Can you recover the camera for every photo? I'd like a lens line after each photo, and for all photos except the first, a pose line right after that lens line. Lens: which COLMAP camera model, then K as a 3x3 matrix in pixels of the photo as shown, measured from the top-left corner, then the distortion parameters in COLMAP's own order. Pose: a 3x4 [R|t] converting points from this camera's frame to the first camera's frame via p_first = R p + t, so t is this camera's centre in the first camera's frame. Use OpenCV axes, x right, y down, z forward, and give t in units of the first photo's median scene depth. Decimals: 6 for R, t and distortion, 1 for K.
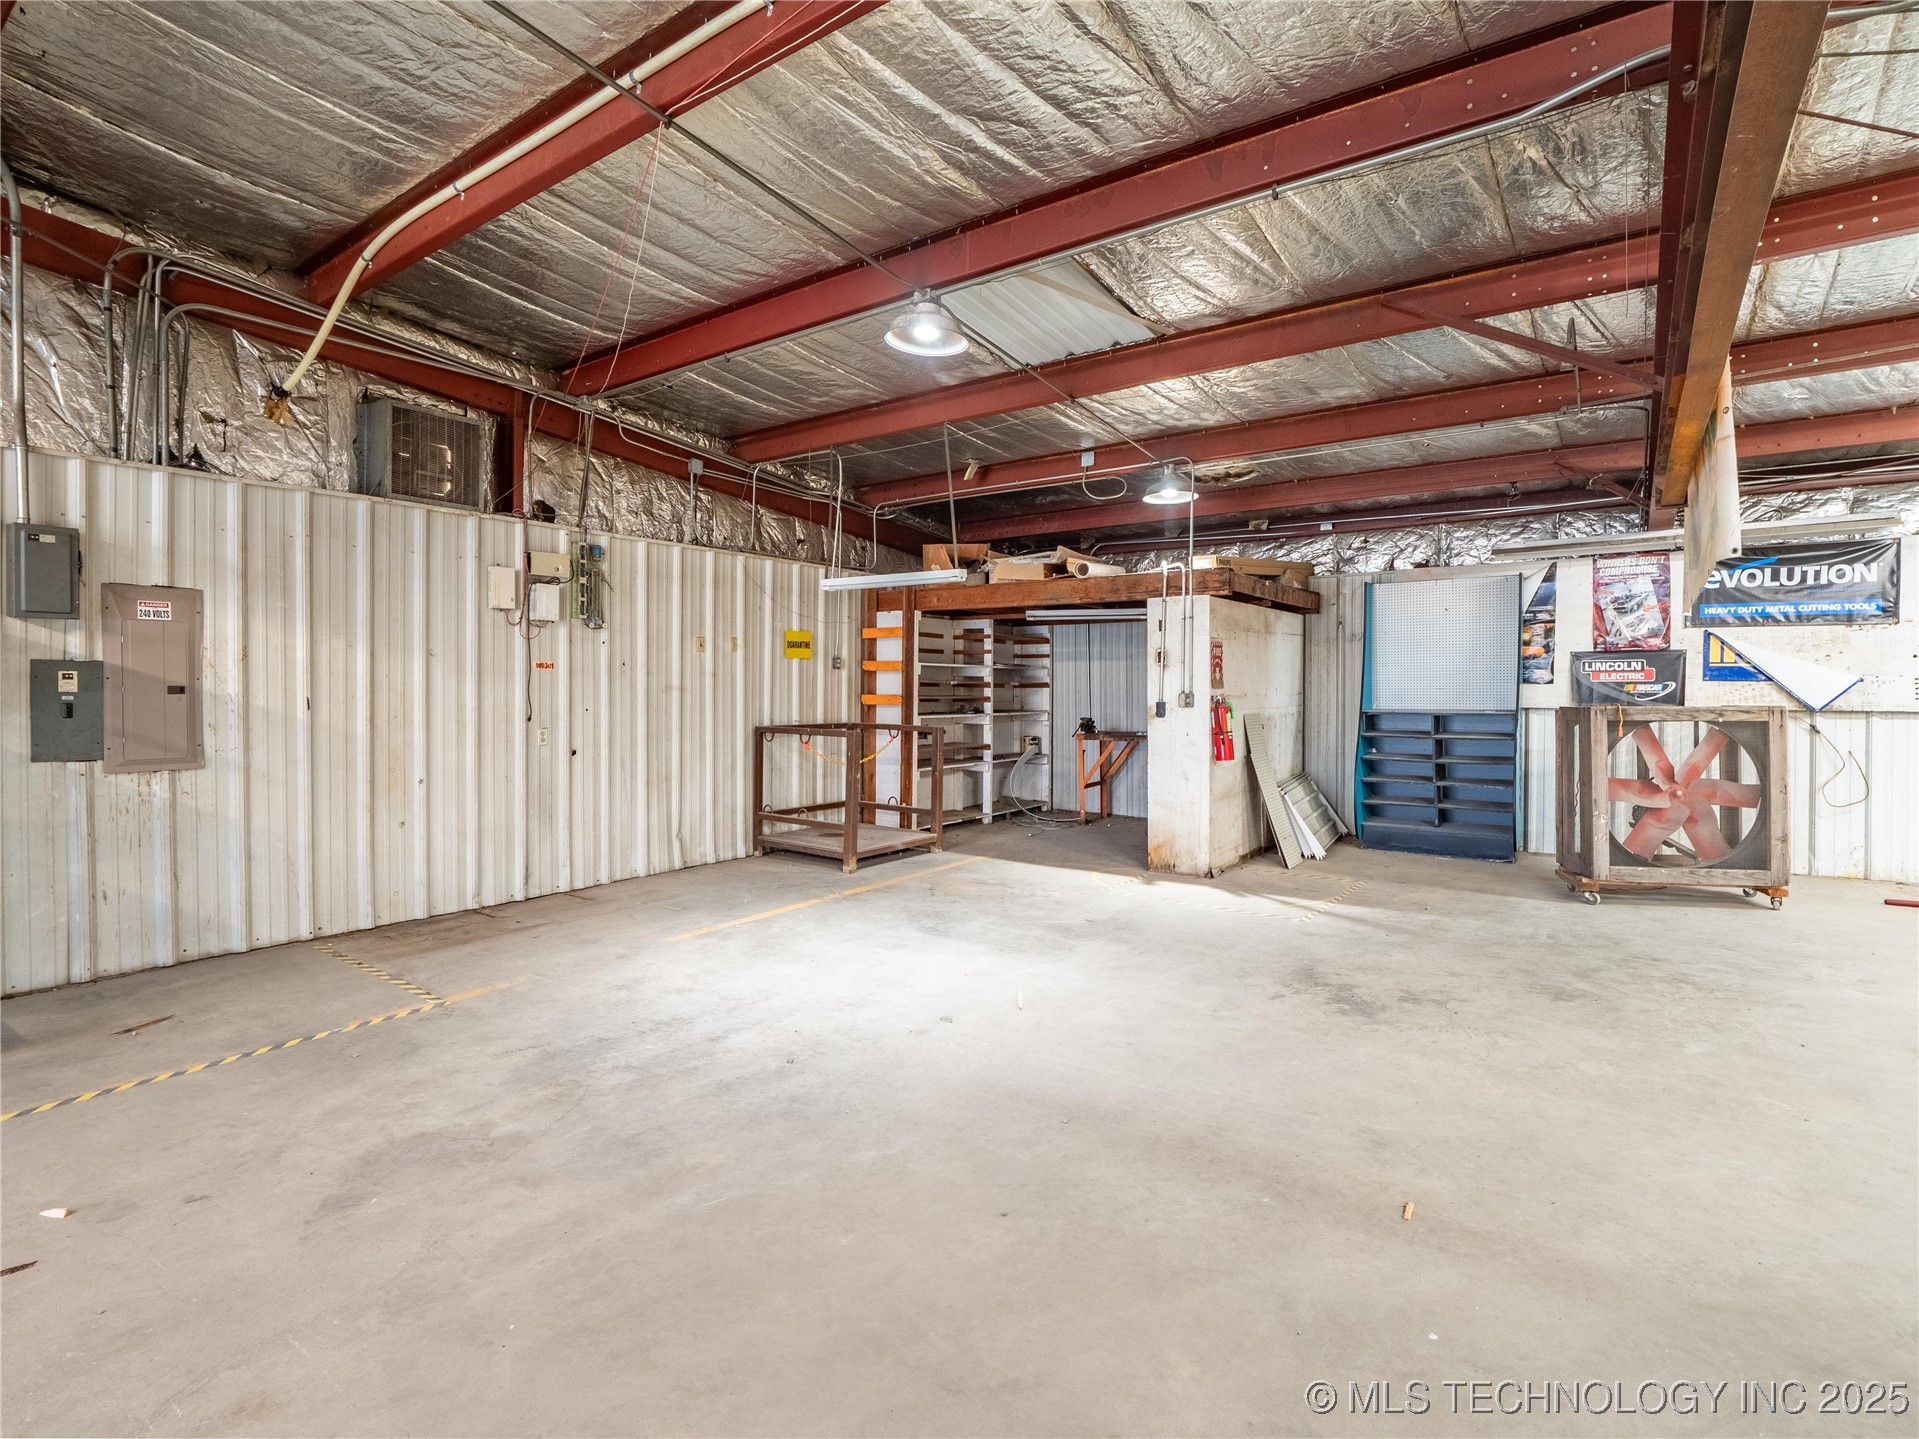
lens RADIAL K [[936.3, 0, 960.0], [0, 936.3, 701.2], [0, 0, 1]] dist [-0.008539, -0.003845]
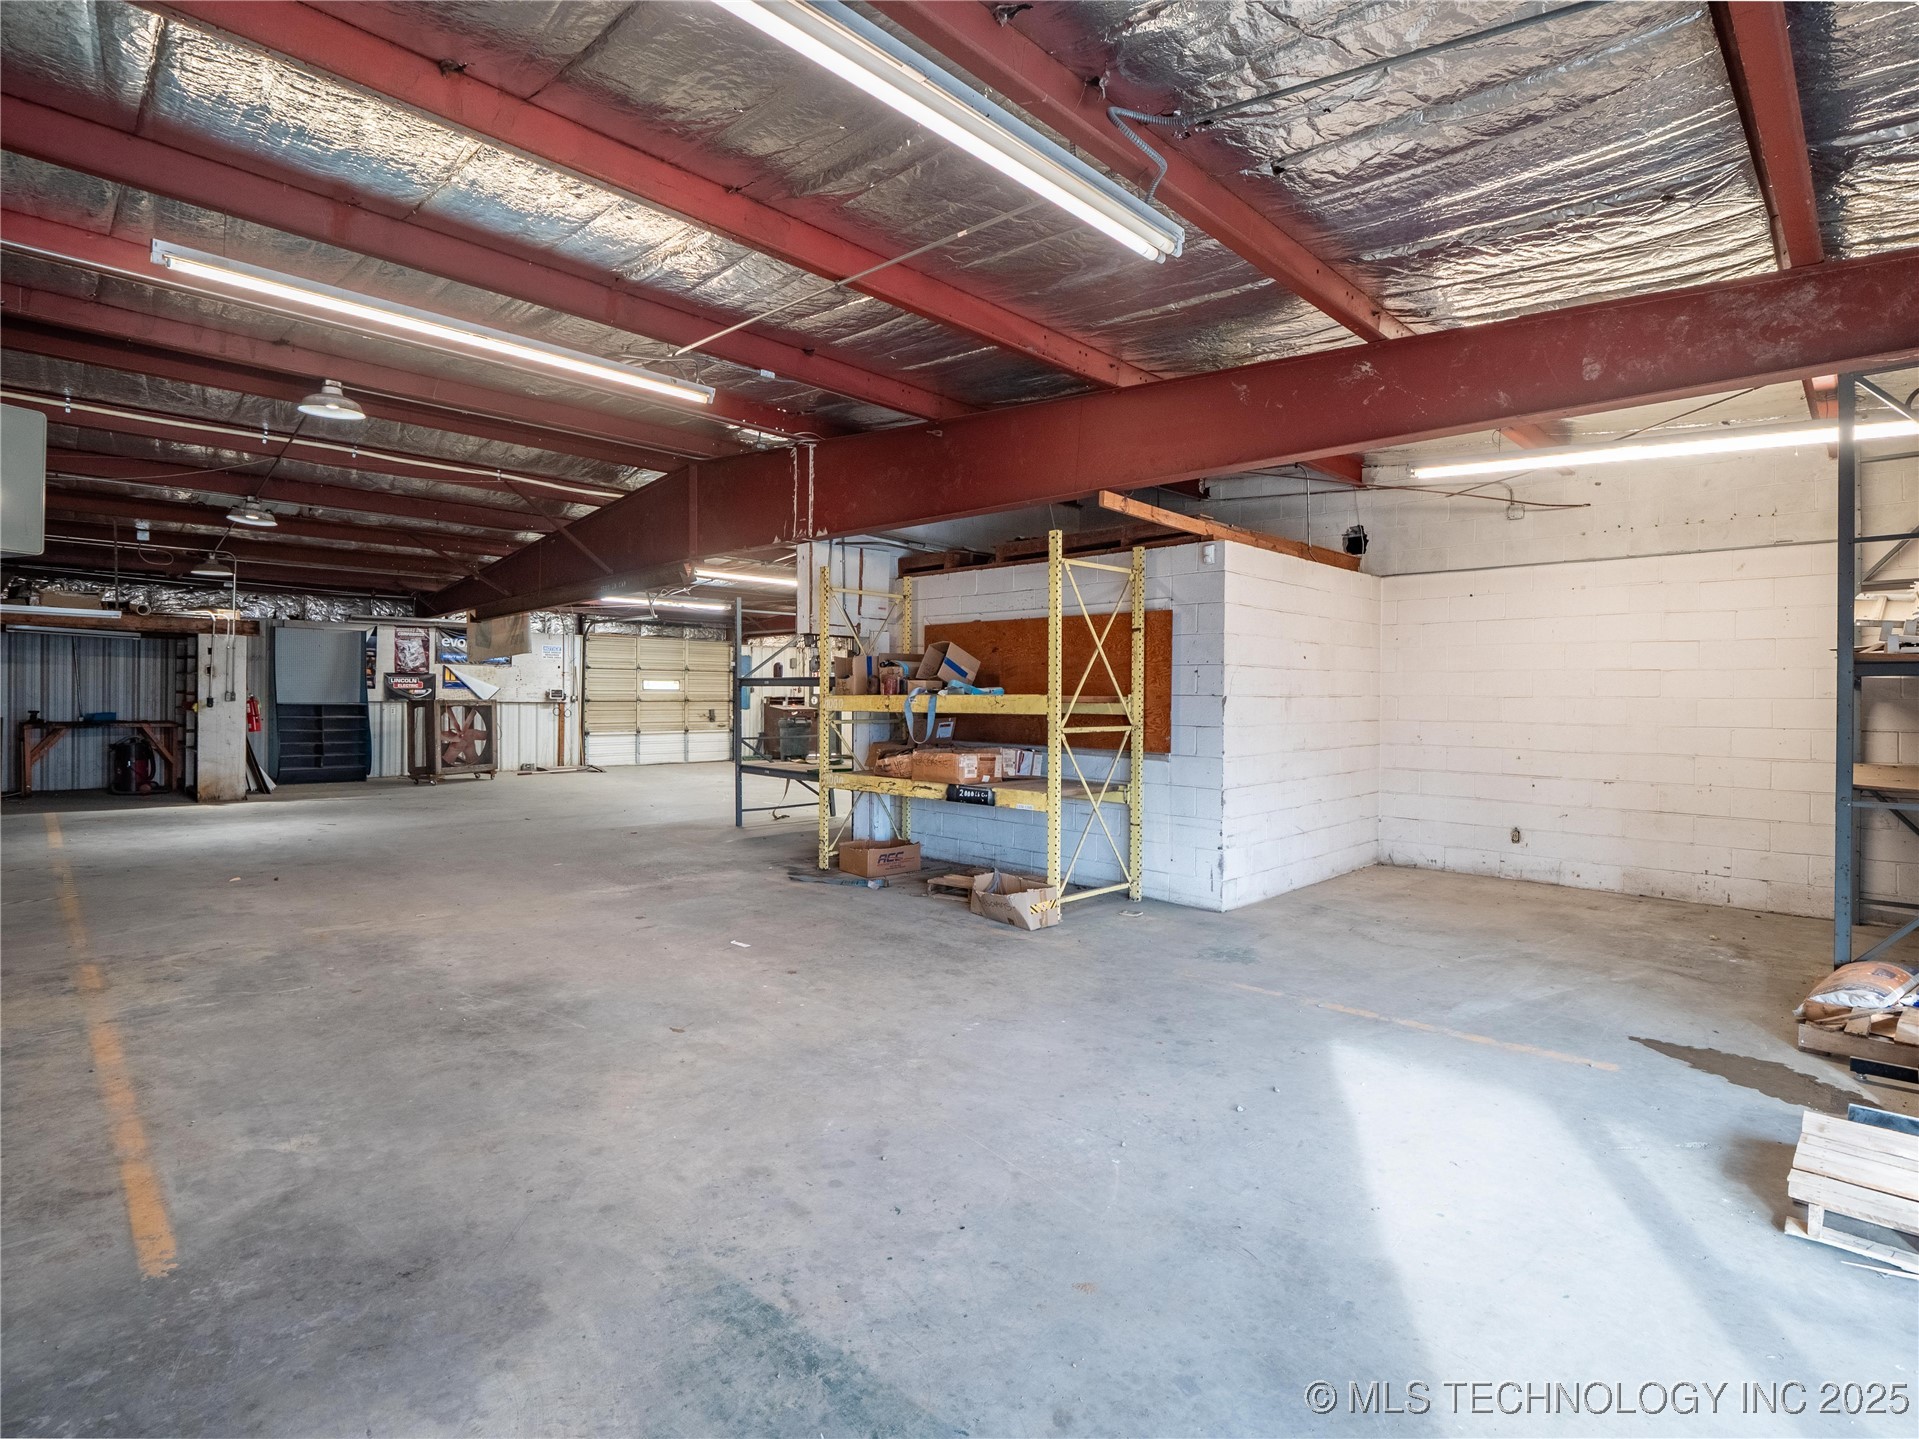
lens RADIAL K [[936.3, 0, 959.9], [0, 936.3, 703.2], [0, 0, 1]] dist [-0.008539, -0.003845]
pose [[0.168203, -0.004652, 0.985741, -1.188654], [0.000844, 0.999989, 0.004576, 0.004512], [-0.985752, 0.000062, 0.168205, -0.581418]]
